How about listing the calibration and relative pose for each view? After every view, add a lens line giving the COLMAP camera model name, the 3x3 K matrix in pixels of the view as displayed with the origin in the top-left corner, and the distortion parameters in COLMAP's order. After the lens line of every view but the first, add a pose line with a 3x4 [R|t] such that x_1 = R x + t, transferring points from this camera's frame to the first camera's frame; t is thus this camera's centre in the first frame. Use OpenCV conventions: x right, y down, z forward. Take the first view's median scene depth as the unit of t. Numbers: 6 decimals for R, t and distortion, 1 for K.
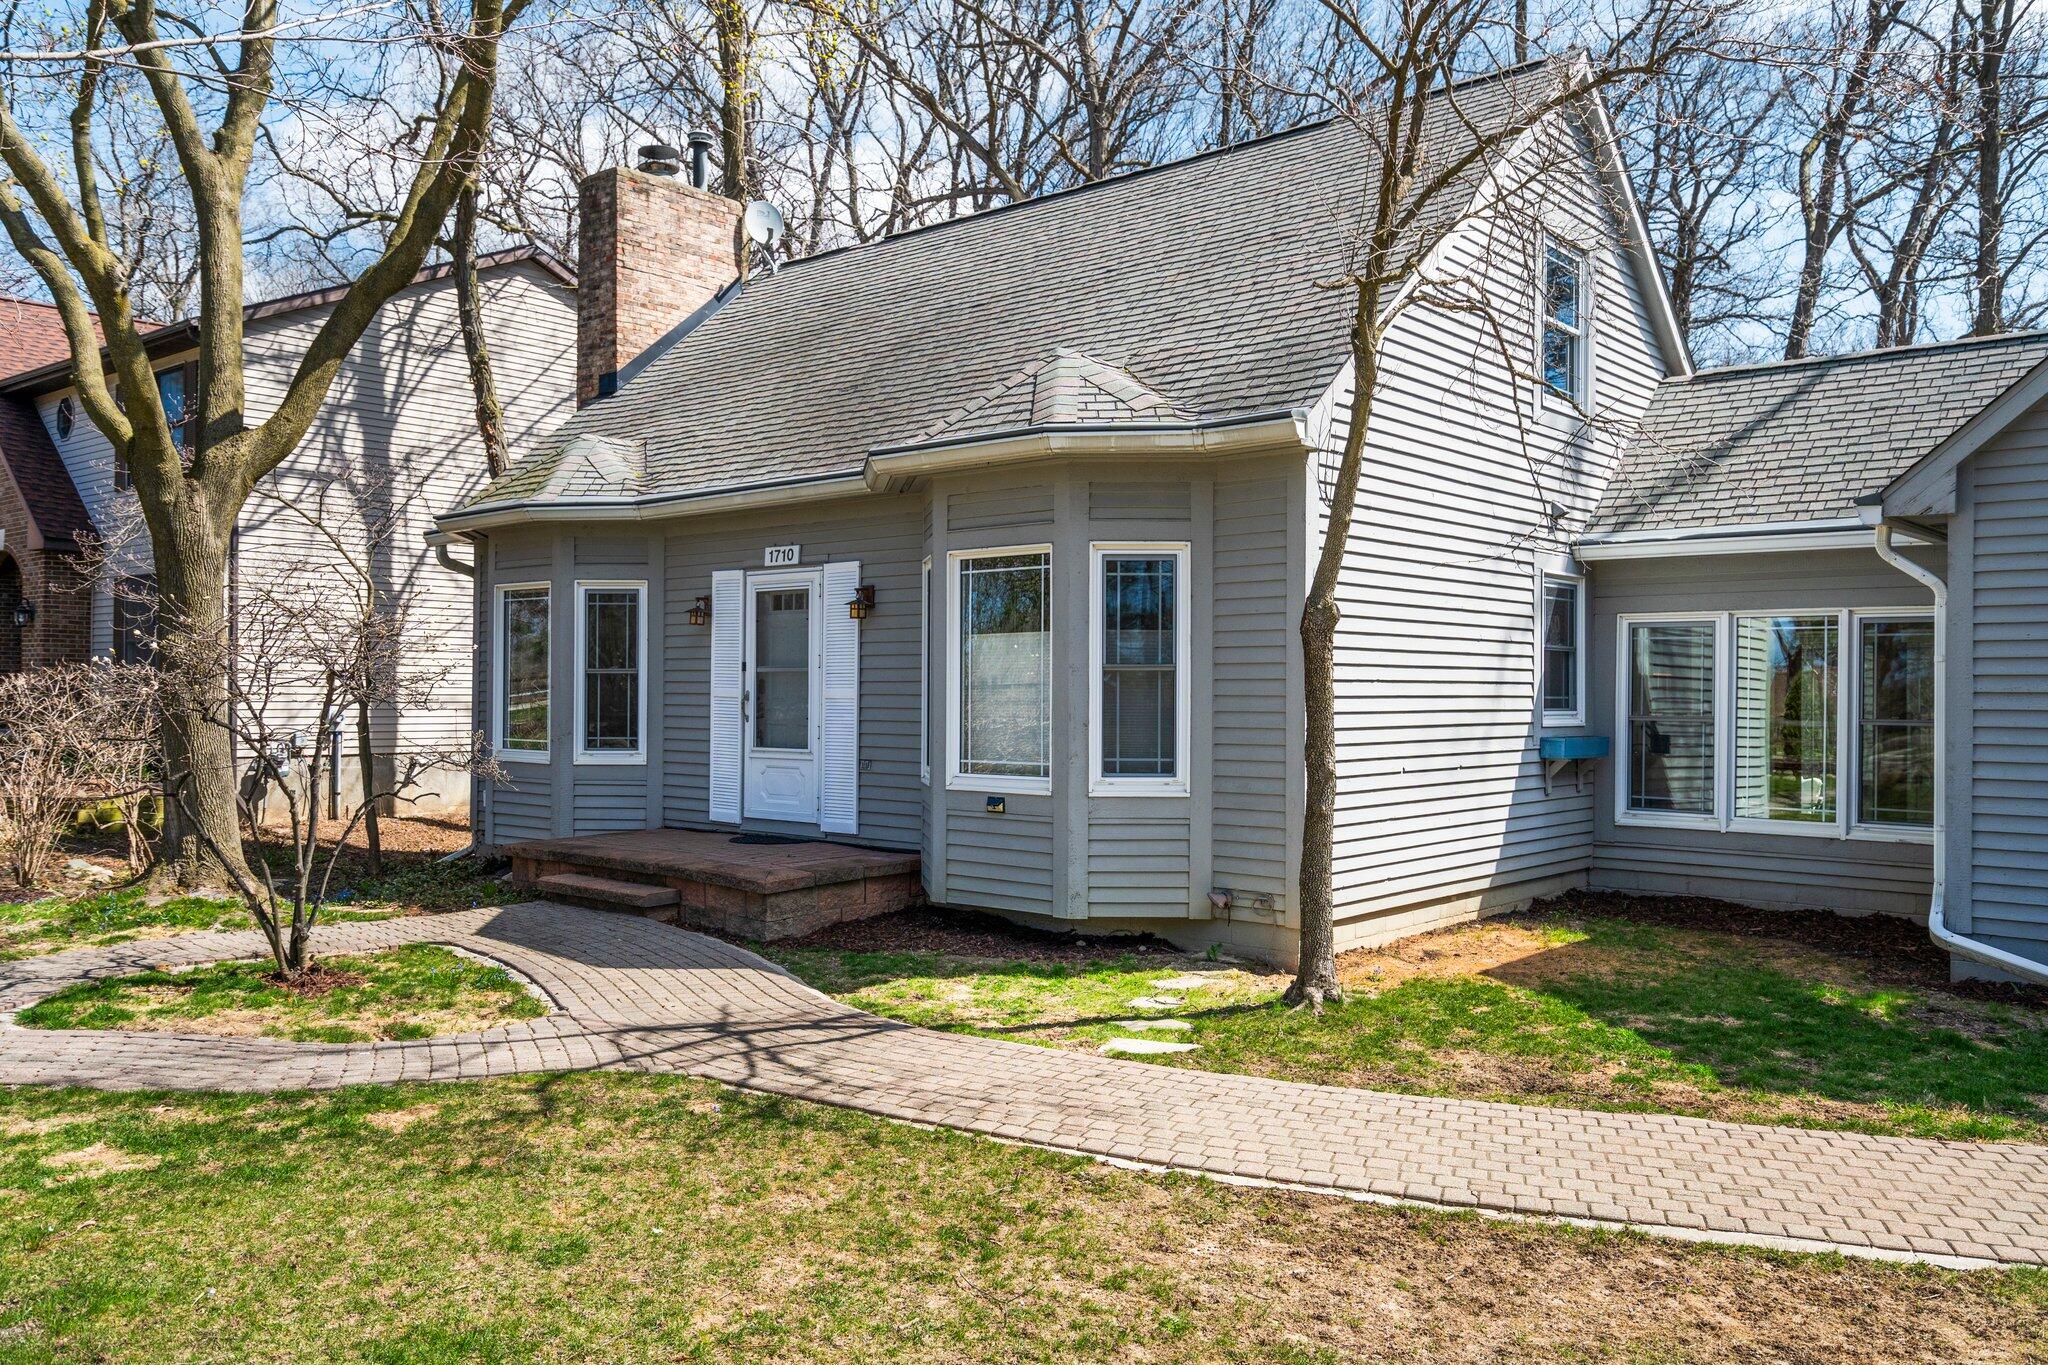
lens RADIAL K [[1575.8, 0, 1023.6], [0, 1575.8, 689.4], [0, 0, 1]] dist [-0.003439, -0.002947]
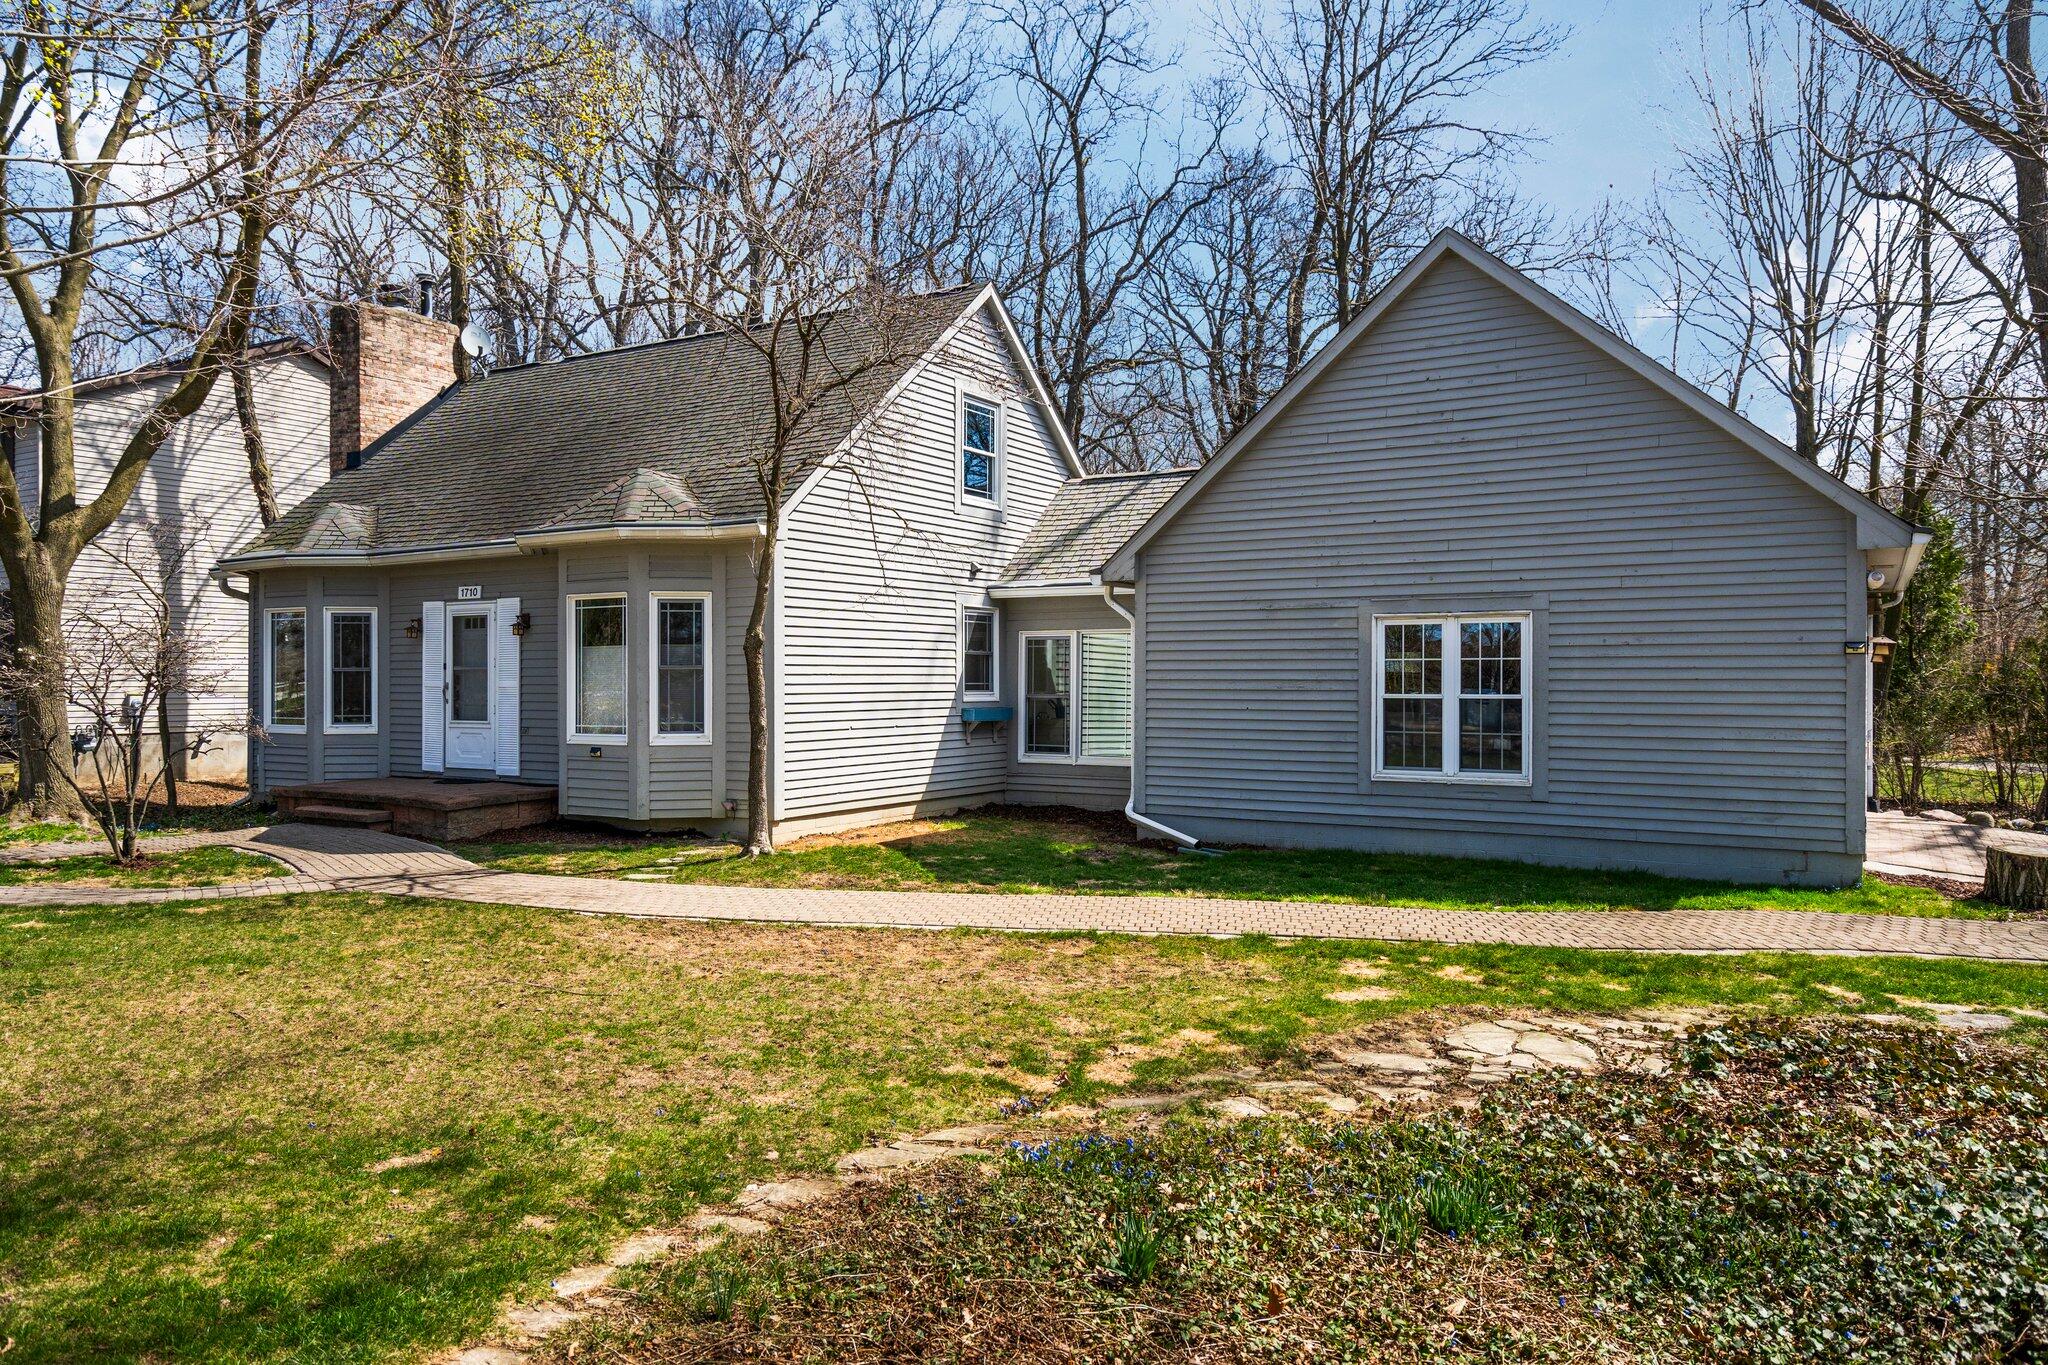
lens RADIAL K [[1378.1, 0, 1024.0], [0, 1378.1, 682.5], [0, 0, 1]] dist [0.002649, 0.000178]
pose [[0.985233, -0.006522, 0.171097, 0.147842], [0.006007, 0.999976, 0.003527, -0.000572], [-0.171115, -0.002447, 0.985248, -0.401790]]
